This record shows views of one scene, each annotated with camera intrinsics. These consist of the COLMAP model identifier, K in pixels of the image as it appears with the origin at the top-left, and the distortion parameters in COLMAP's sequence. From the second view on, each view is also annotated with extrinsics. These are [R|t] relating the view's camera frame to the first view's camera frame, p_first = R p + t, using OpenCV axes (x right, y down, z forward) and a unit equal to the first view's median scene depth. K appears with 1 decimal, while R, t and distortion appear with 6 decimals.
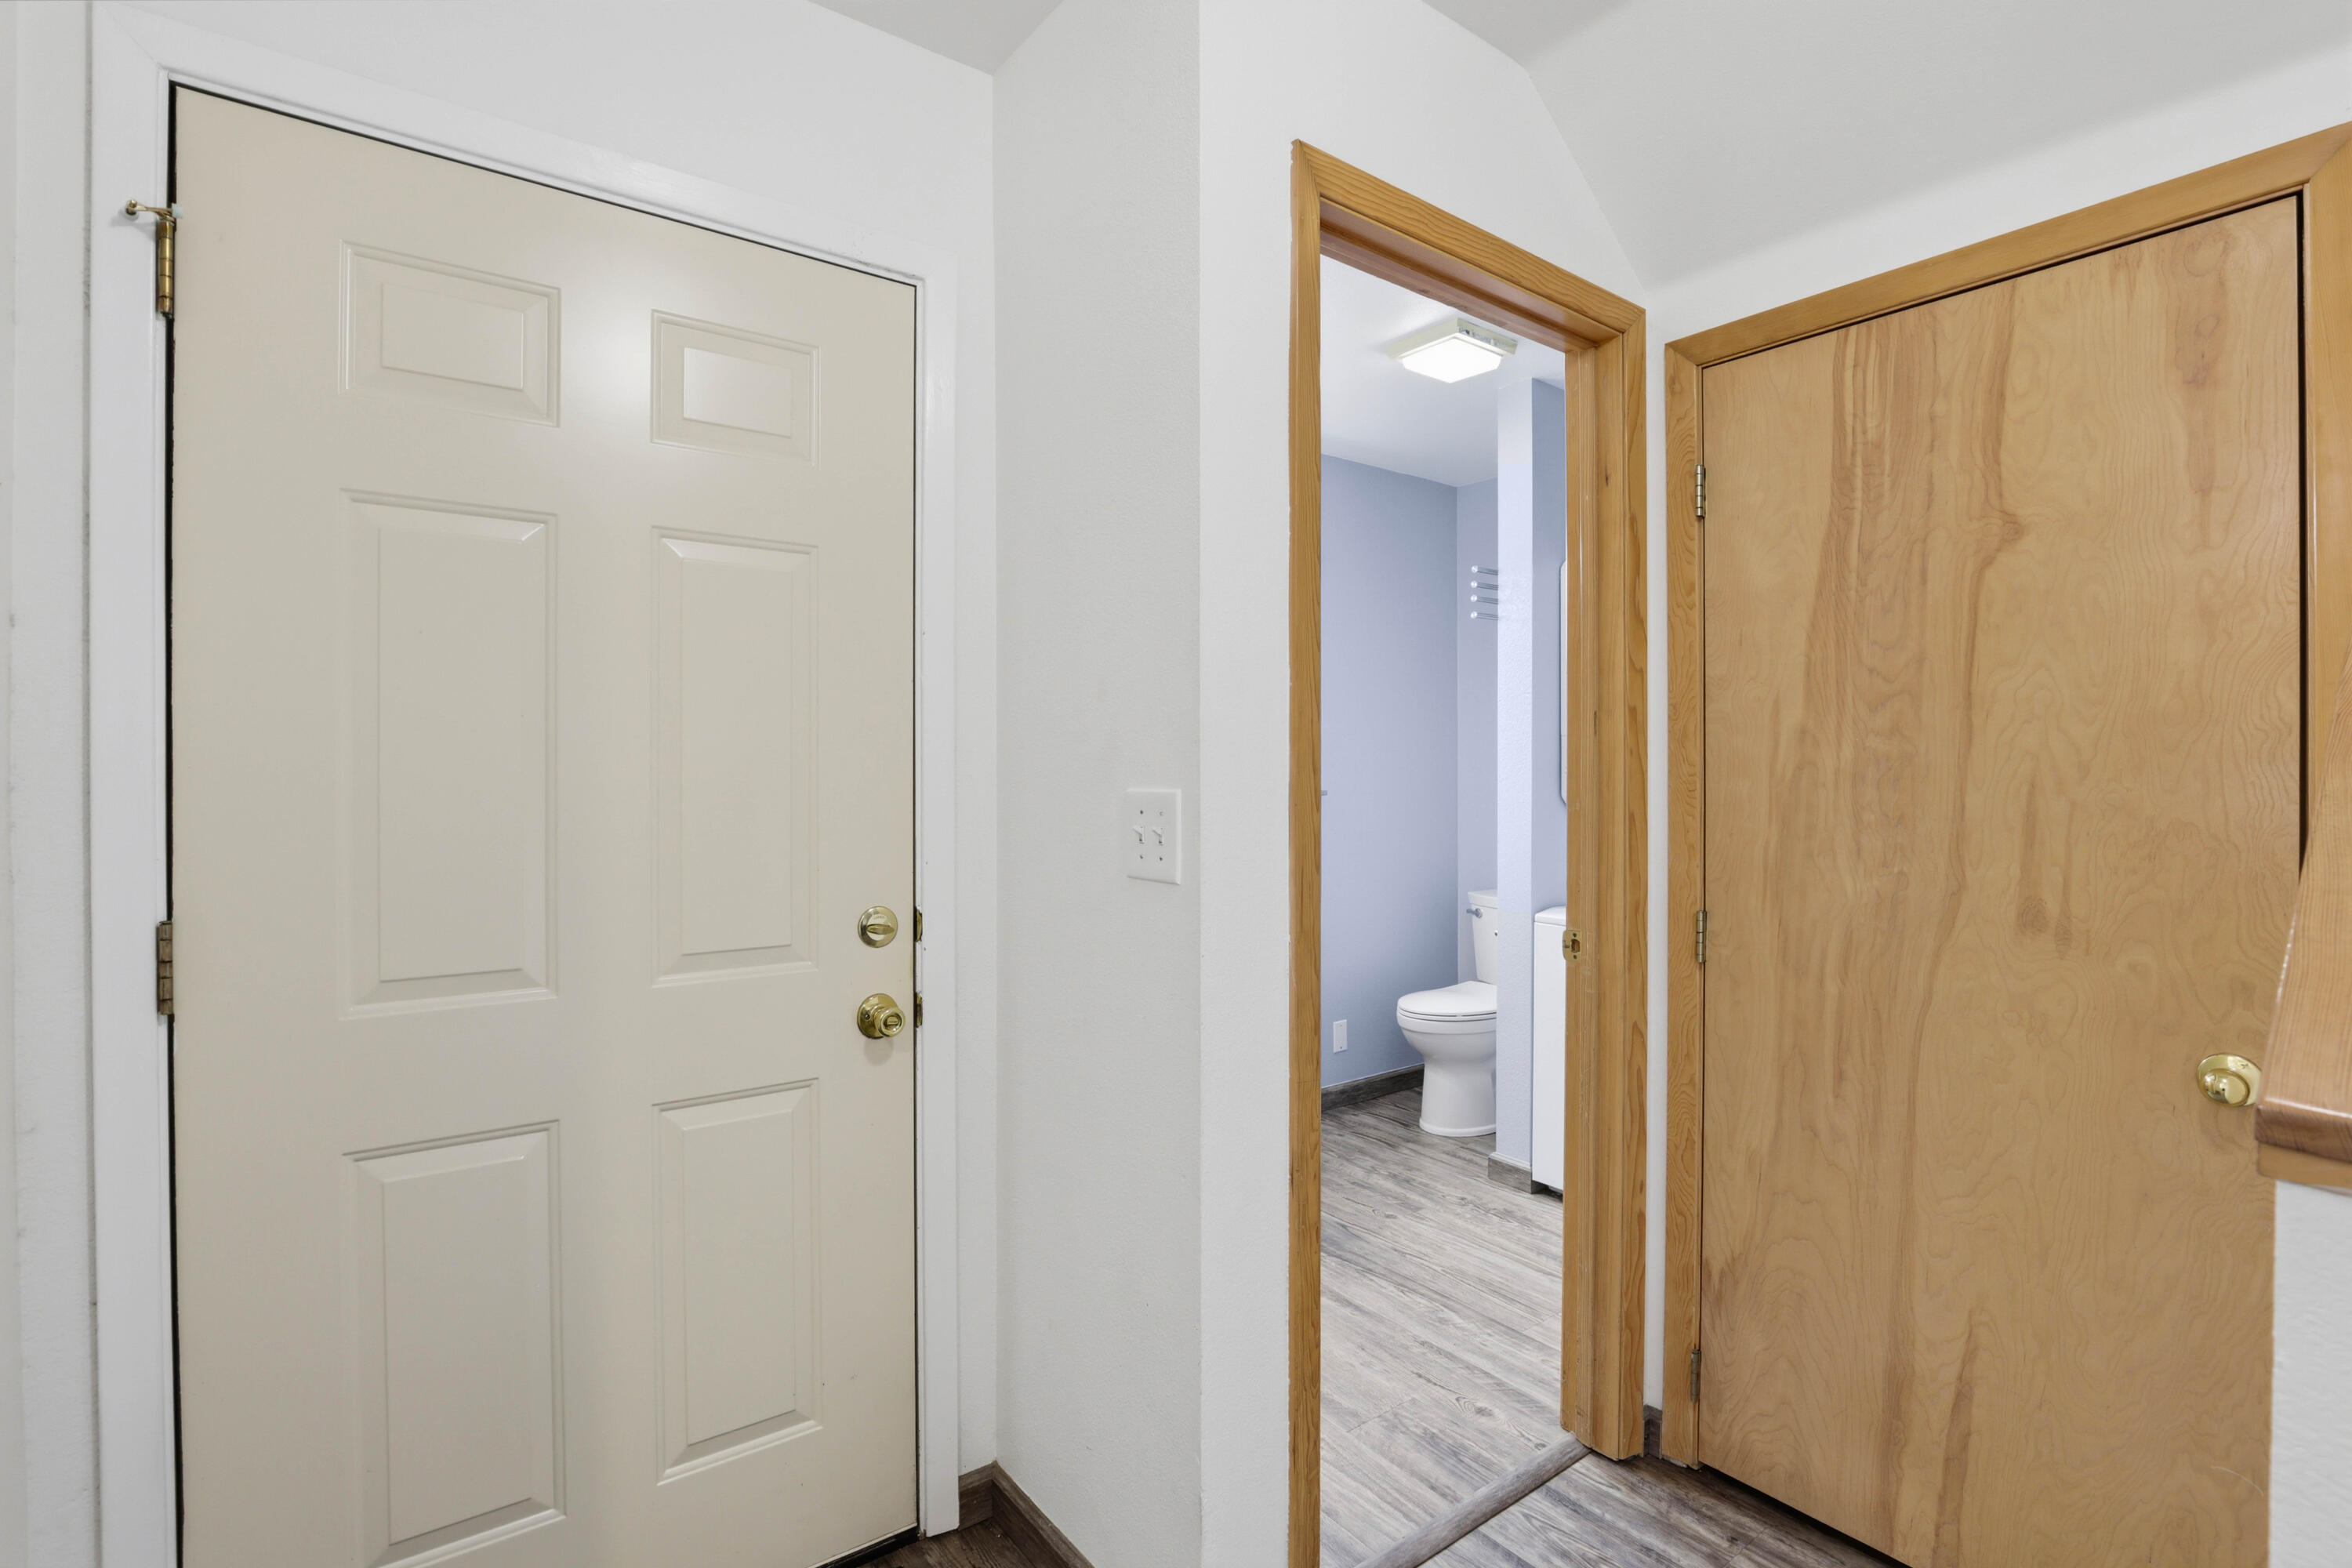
lens RADIAL K [[1080.0, 0, 1170.6], [0, 1080.0, 786.9], [0, 0, 1]] dist [-0.035584, 0.004581]
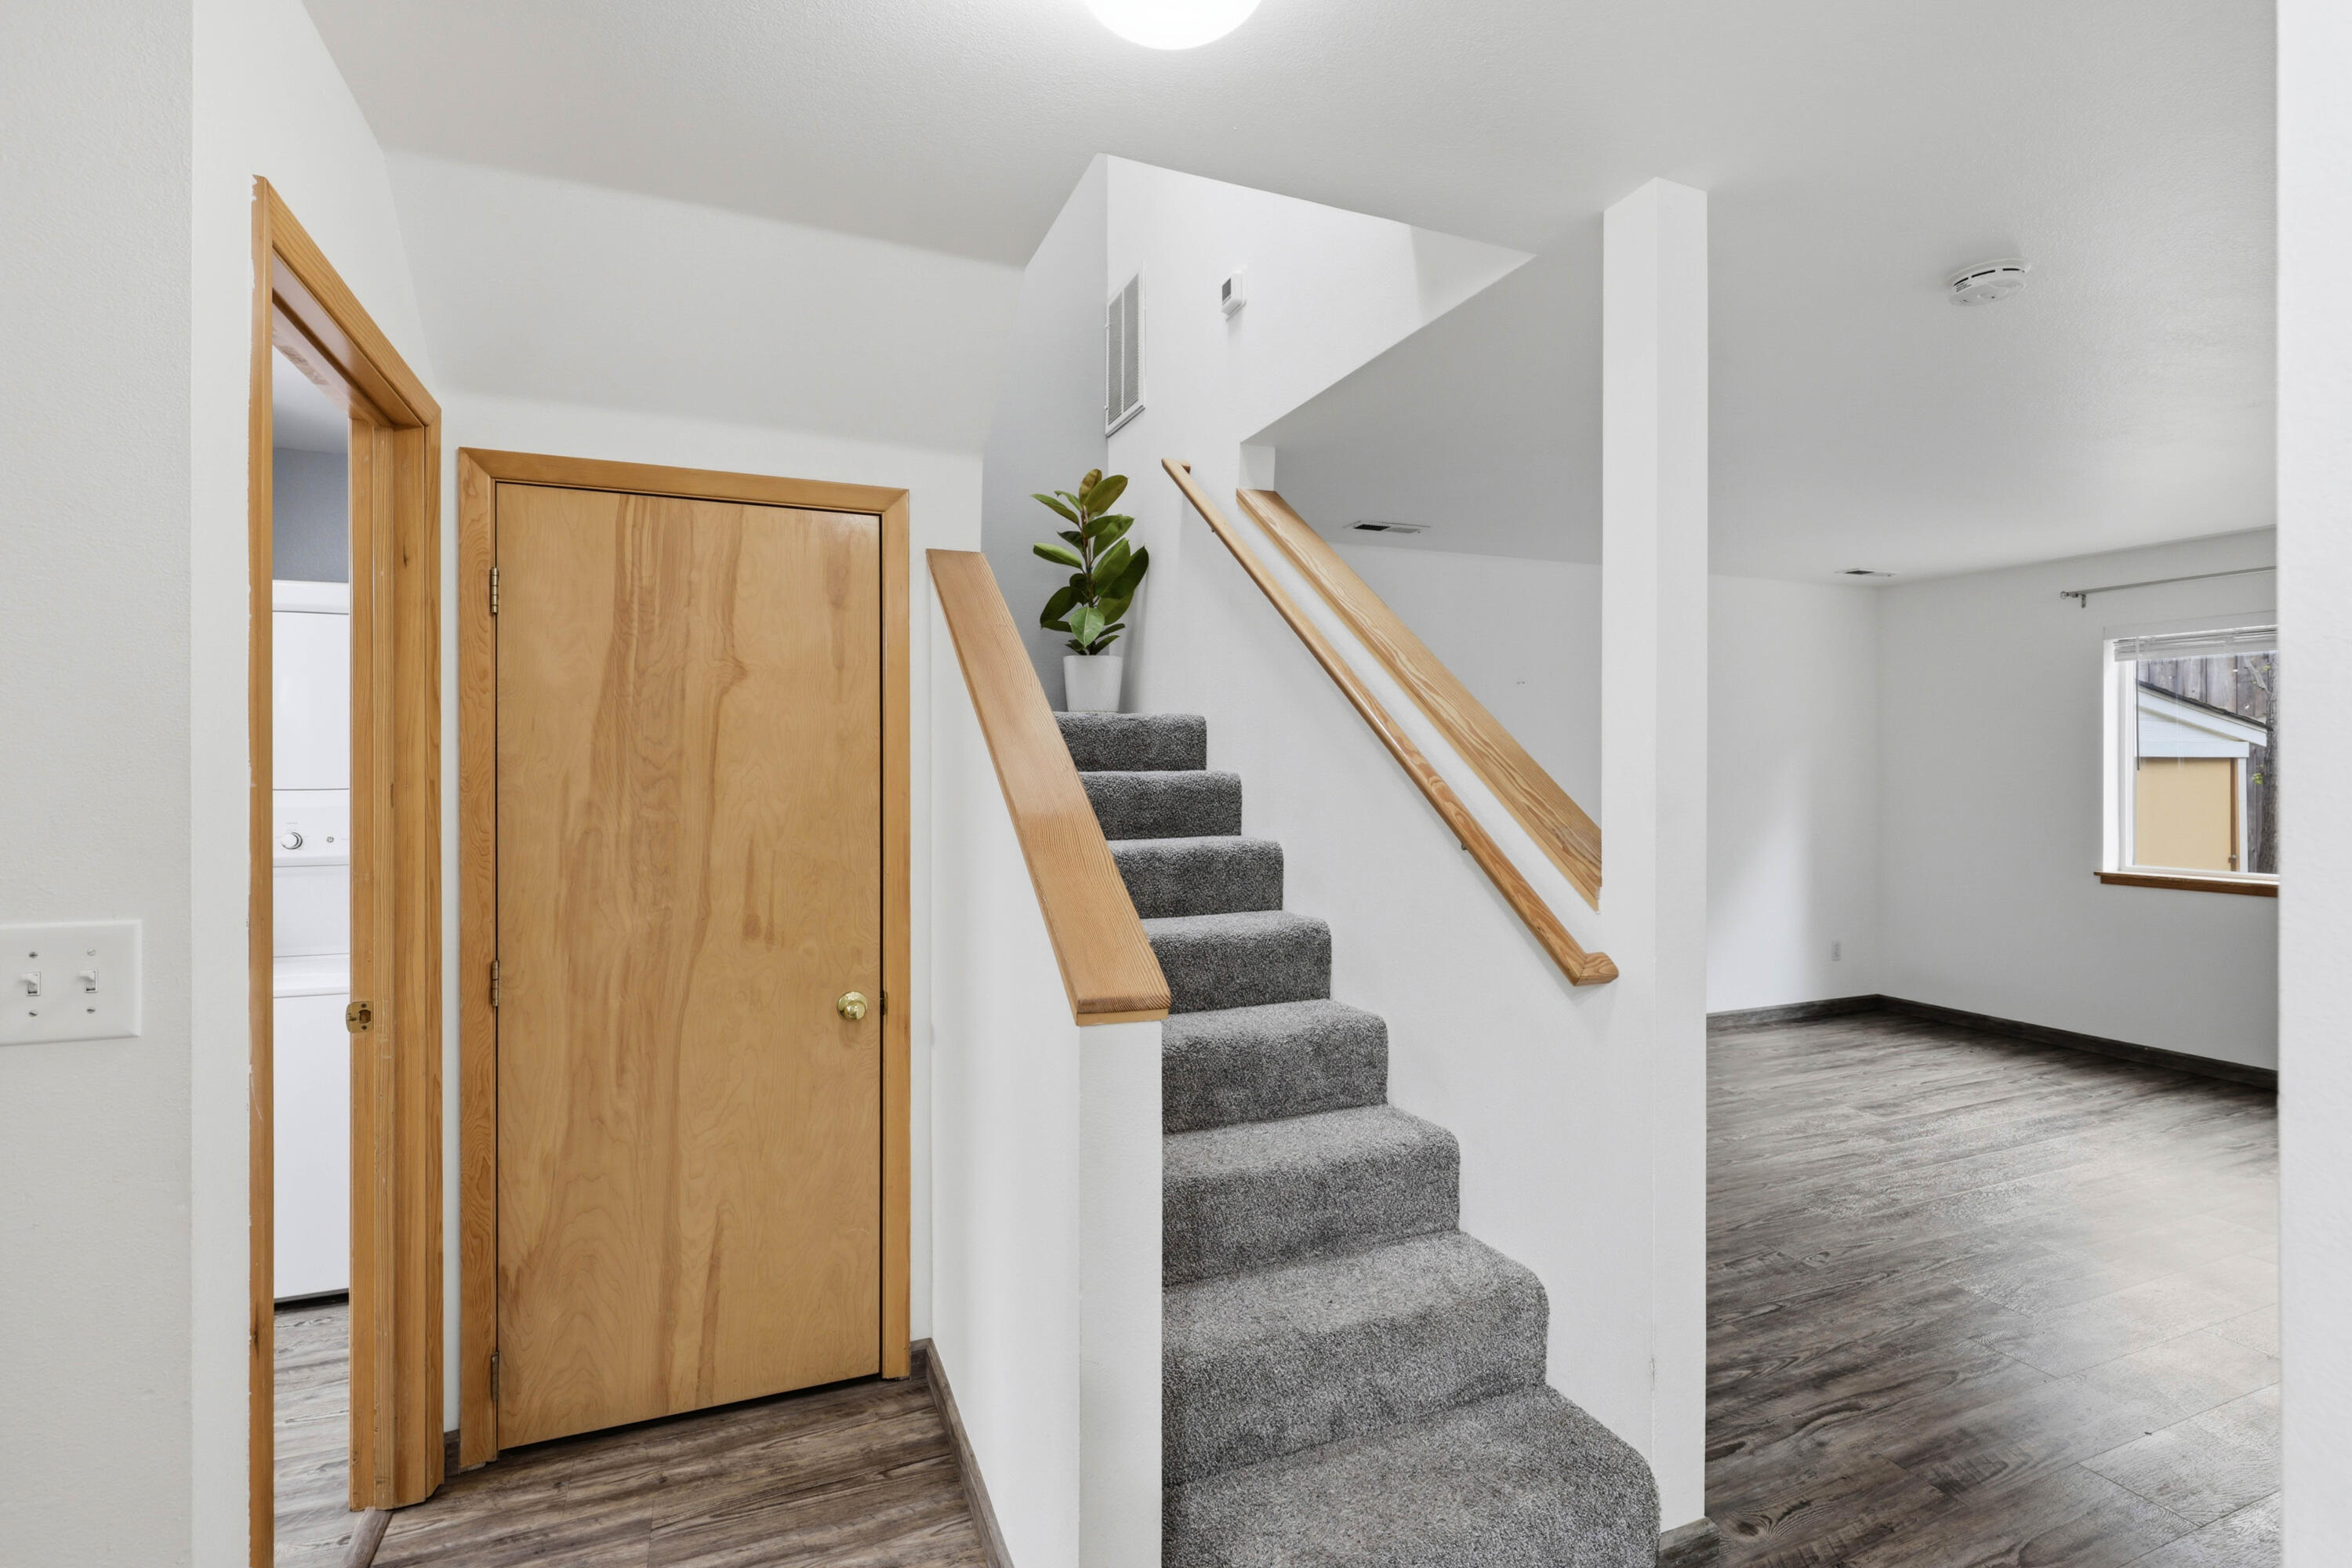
lens RADIAL K [[1080.0, 0, 1178.6], [0, 1080.0, 772.6], [0, 0, 1]] dist [-0.035584, 0.004581]
pose [[0.218121, -0.002986, 0.975917, -0.488013], [0.012151, 0.999926, 0.000343, -0.081881], [-0.975846, 0.011784, 0.218141, 0.052844]]
